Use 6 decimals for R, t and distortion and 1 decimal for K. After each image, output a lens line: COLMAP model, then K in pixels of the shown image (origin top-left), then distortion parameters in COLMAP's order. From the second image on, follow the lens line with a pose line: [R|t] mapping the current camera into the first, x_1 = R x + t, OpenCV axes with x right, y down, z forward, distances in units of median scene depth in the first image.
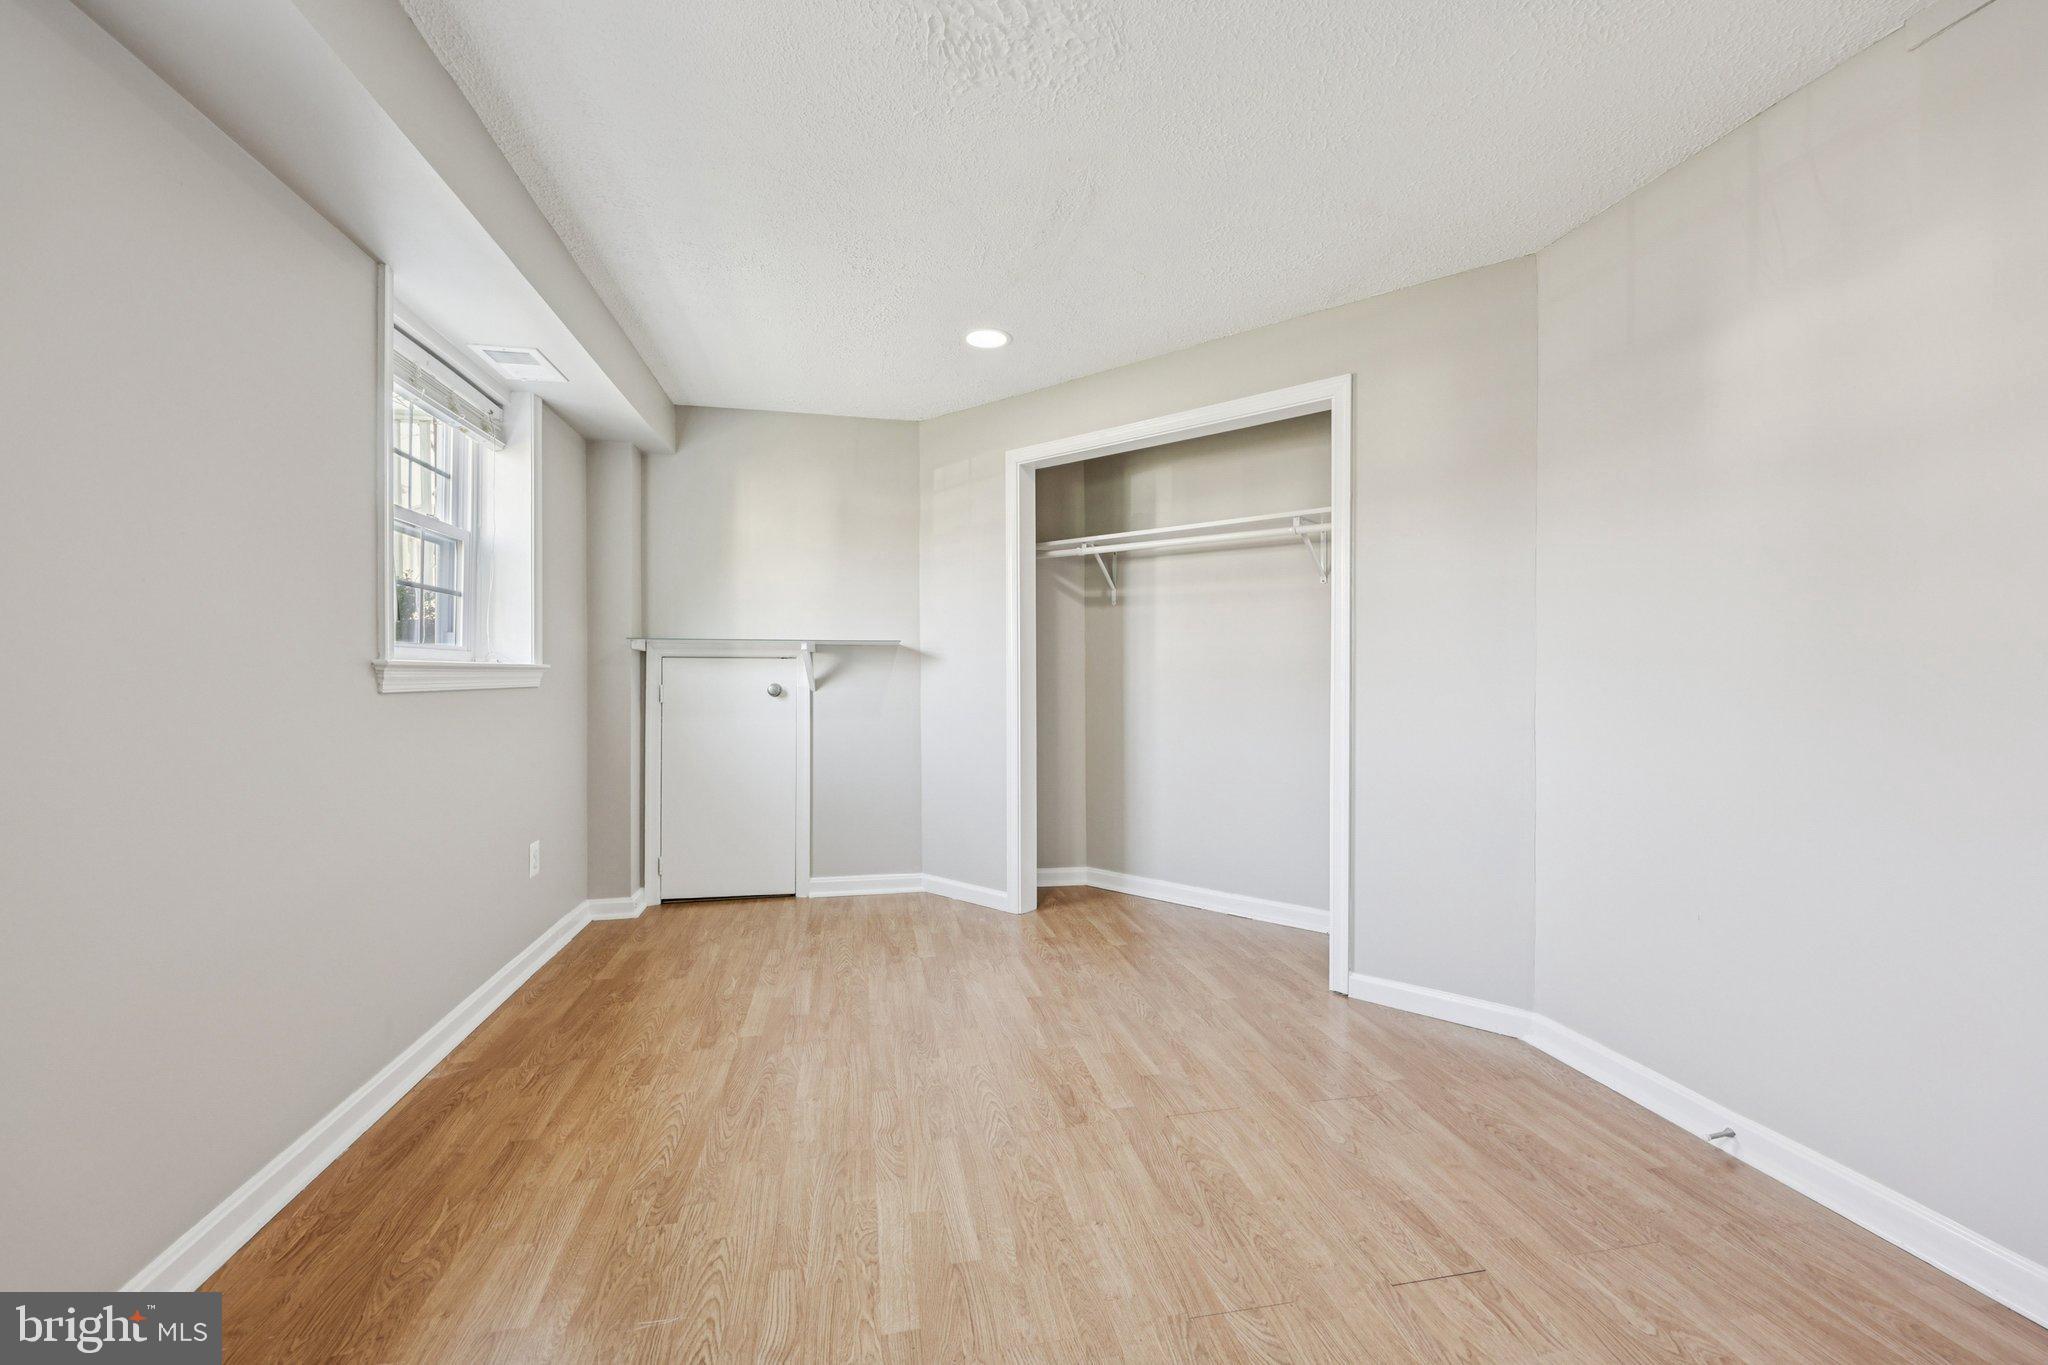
lens RADIAL K [[843.1, 0, 1018.2], [0, 843.1, 680.2], [0, 0, 1]] dist [0.002971, 0.000125]
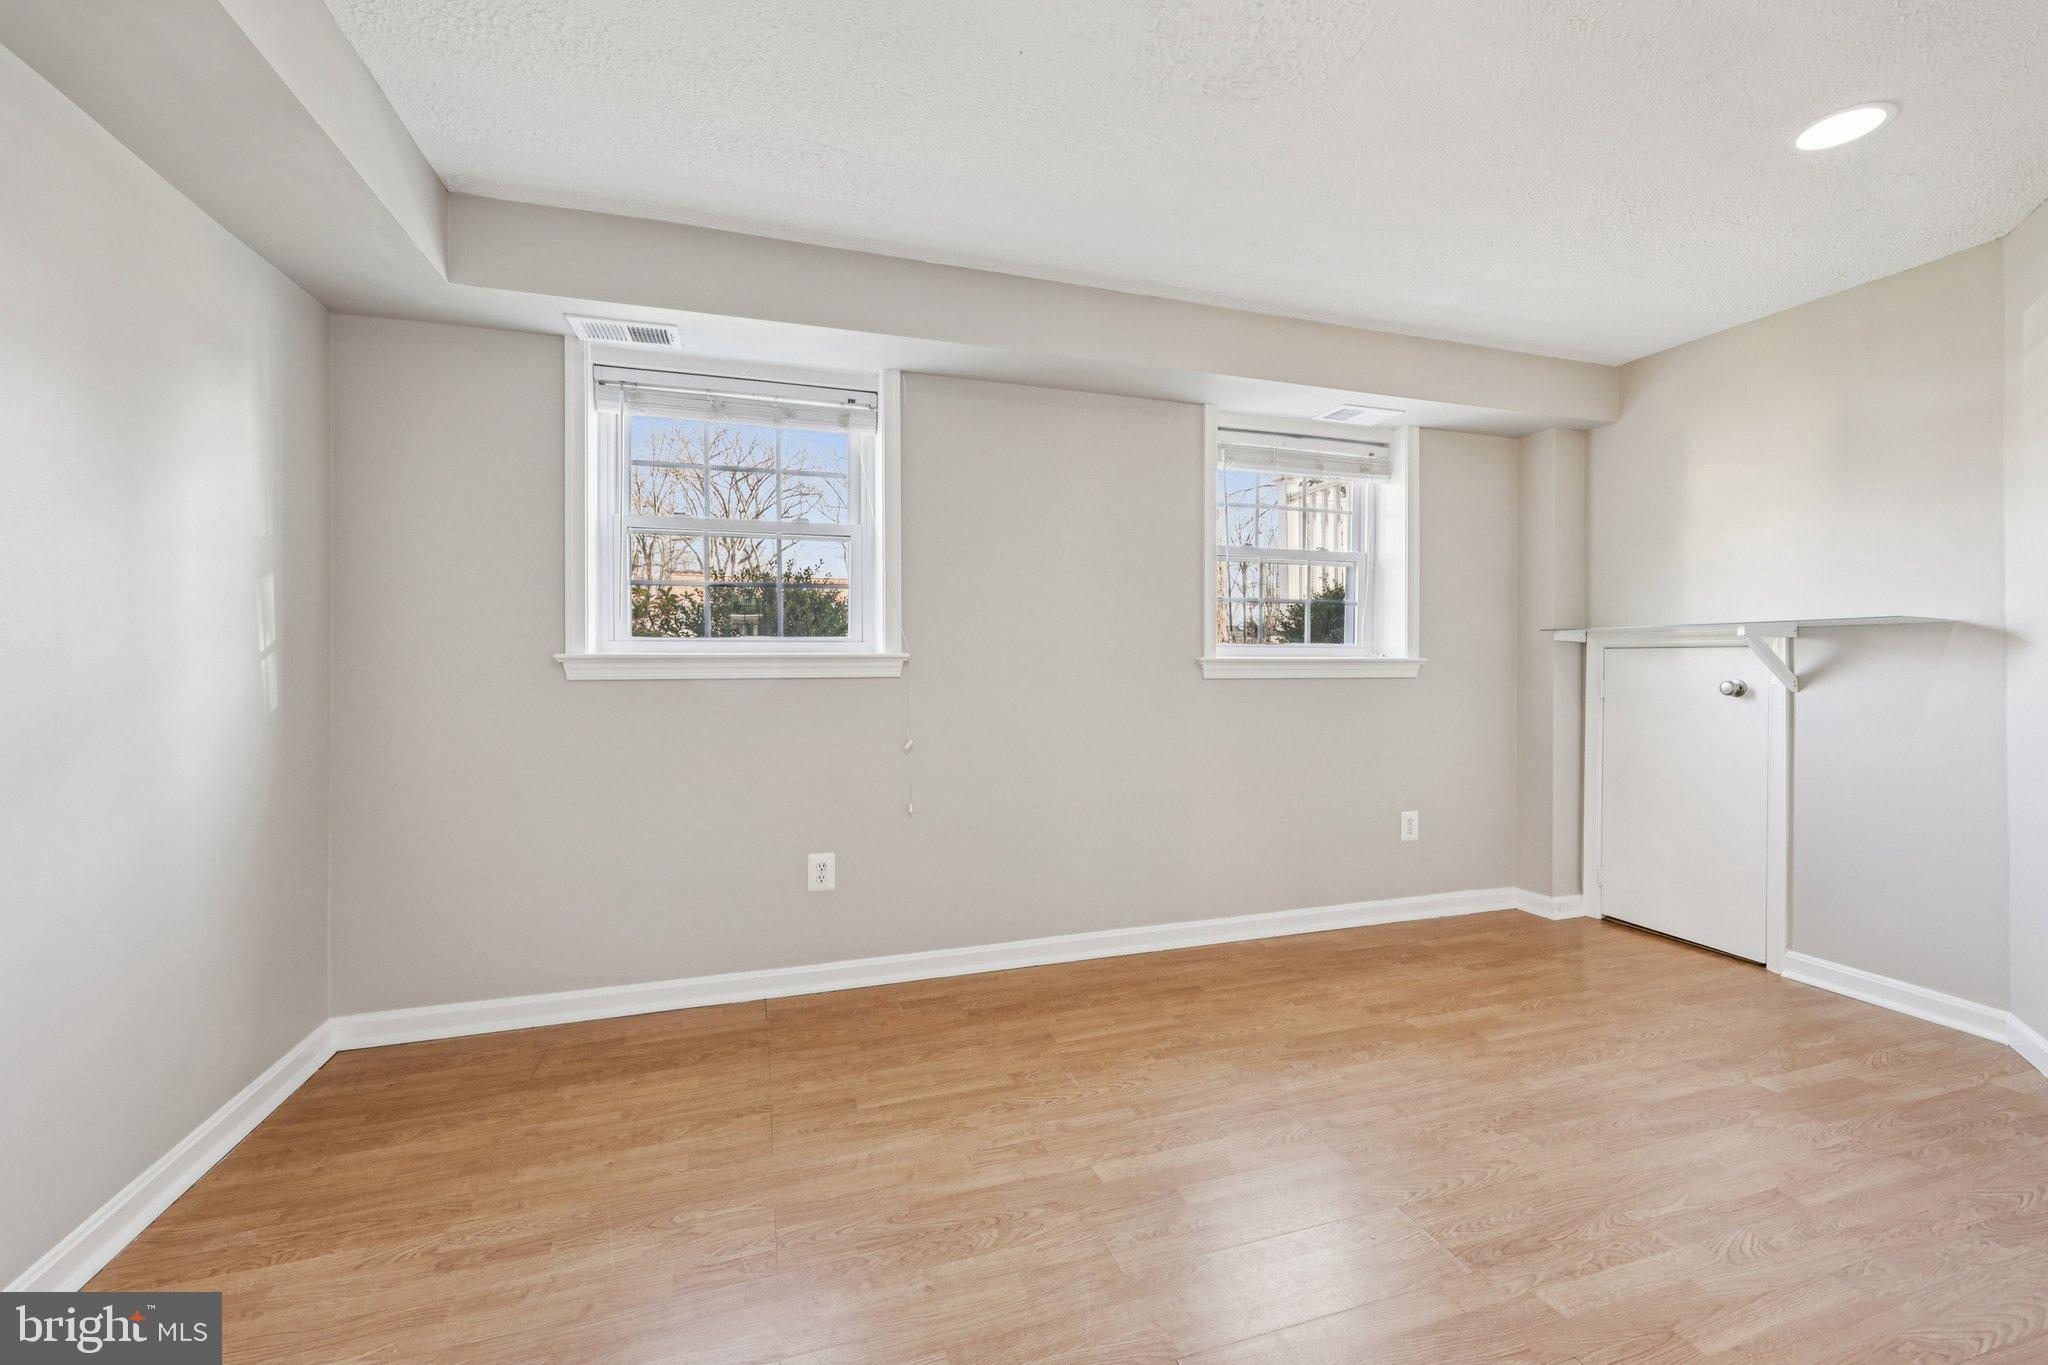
lens RADIAL K [[843.1, 0, 1009.2], [0, 843.1, 661.8], [0, 0, 1]] dist [0.002971, 0.000125]
pose [[0.095747, 0.005009, -0.995393, 0.450804], [-0.006214, 0.999971, 0.004434, -0.013272], [0.995386, 0.005760, 0.095775, 0.286070]]
